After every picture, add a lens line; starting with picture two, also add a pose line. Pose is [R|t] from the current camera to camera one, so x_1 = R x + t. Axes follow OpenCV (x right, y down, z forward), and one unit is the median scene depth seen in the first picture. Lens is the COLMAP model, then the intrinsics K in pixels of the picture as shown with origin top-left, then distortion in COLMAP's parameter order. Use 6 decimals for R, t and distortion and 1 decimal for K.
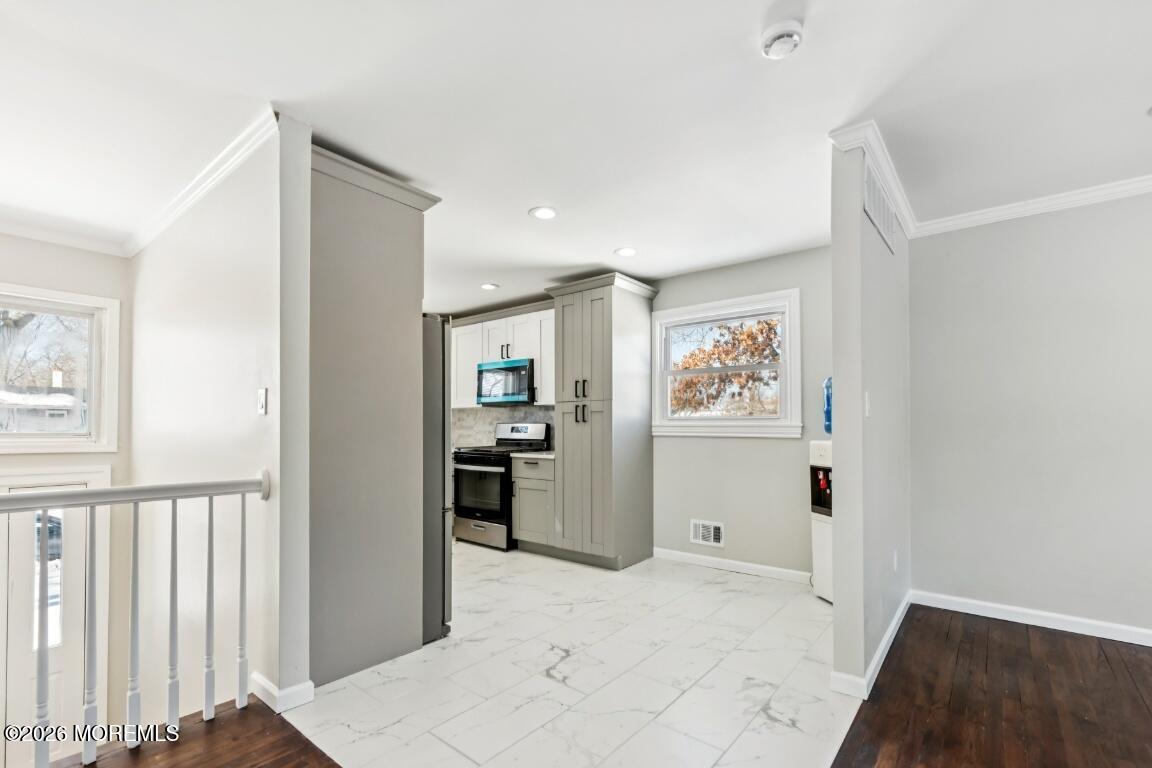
lens RADIAL K [[508.1, 0, 566.0], [0, 508.1, 420.3], [0, 0, 1]] dist [0.001631, -0.001881]
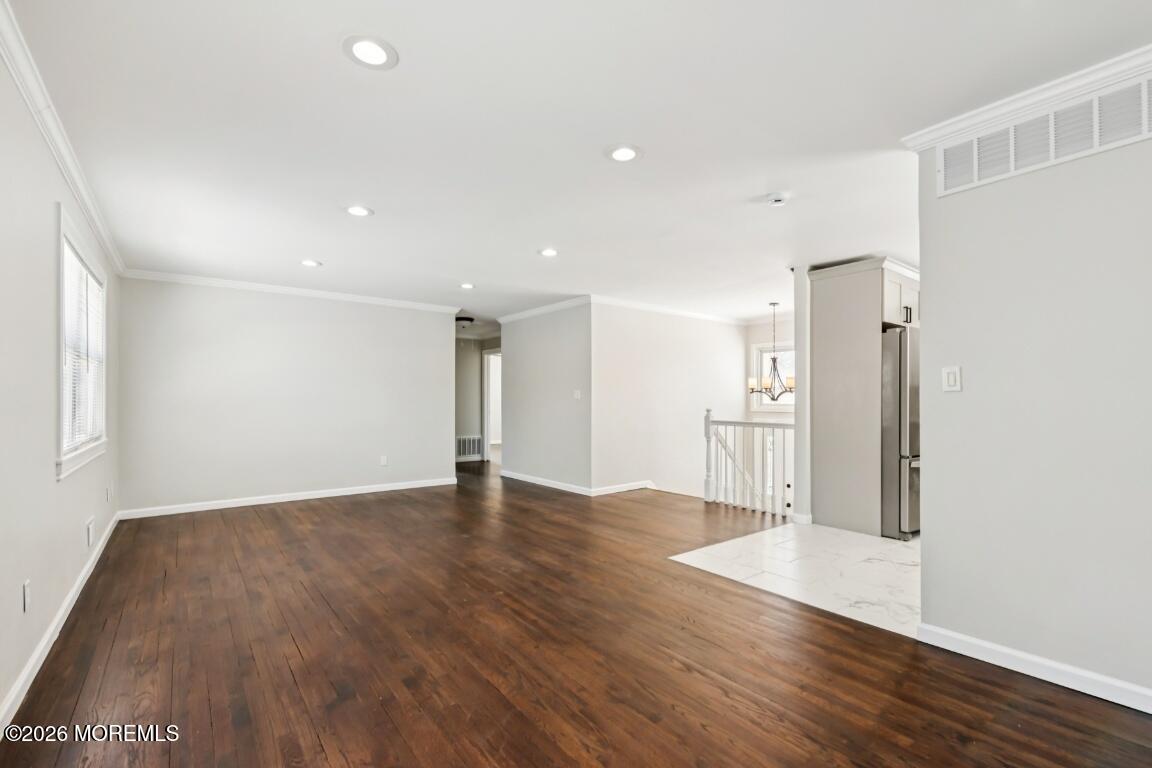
lens RADIAL K [[508.1, 0, 579.0], [0, 508.1, 400.6], [0, 0, 1]] dist [0.001631, -0.001881]
pose [[-0.205162, 0.001210, -0.978727, 0.913988], [0.019127, 0.999813, -0.002774, -0.003320], [0.978541, -0.019289, -0.205147, 0.238957]]
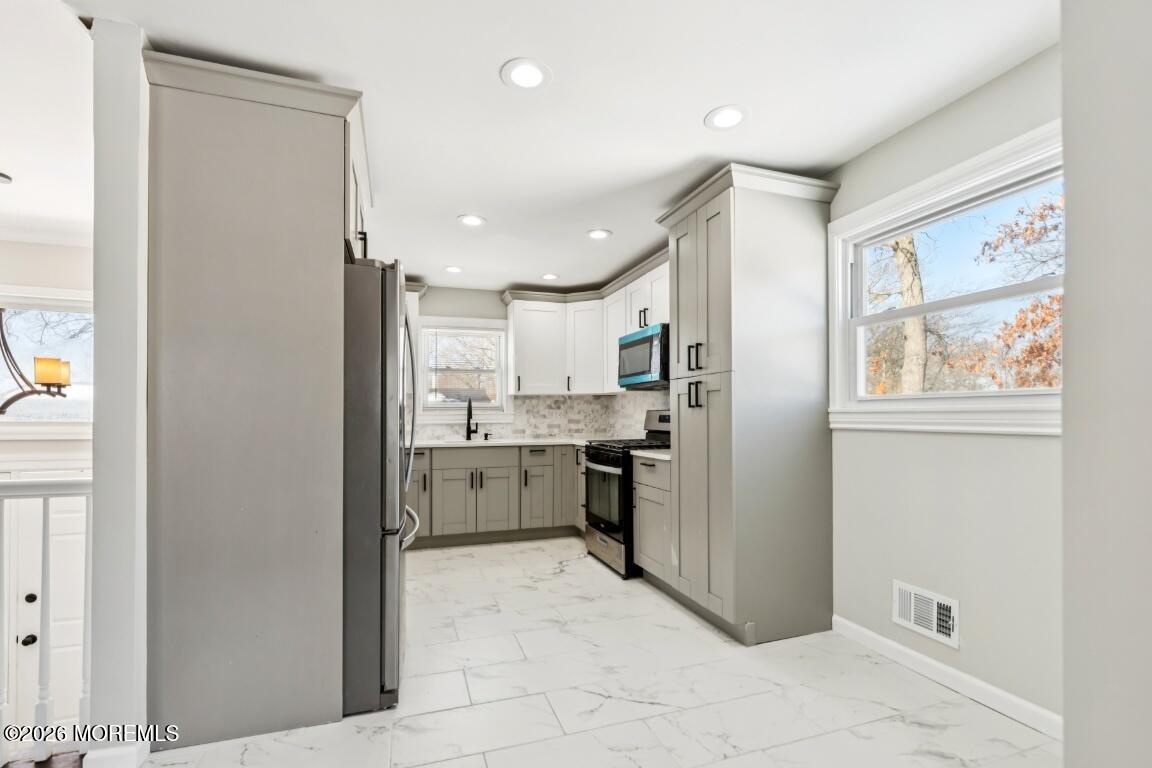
lens RADIAL K [[508.1, 0, 572.5], [0, 508.1, 412.5], [0, 0, 1]] dist [0.001631, -0.001881]
pose [[0.855825, -0.007643, -0.517208, 0.226646], [0.010706, 0.999938, 0.002939, 0.006190], [0.517154, -0.008053, 0.855854, 0.335651]]
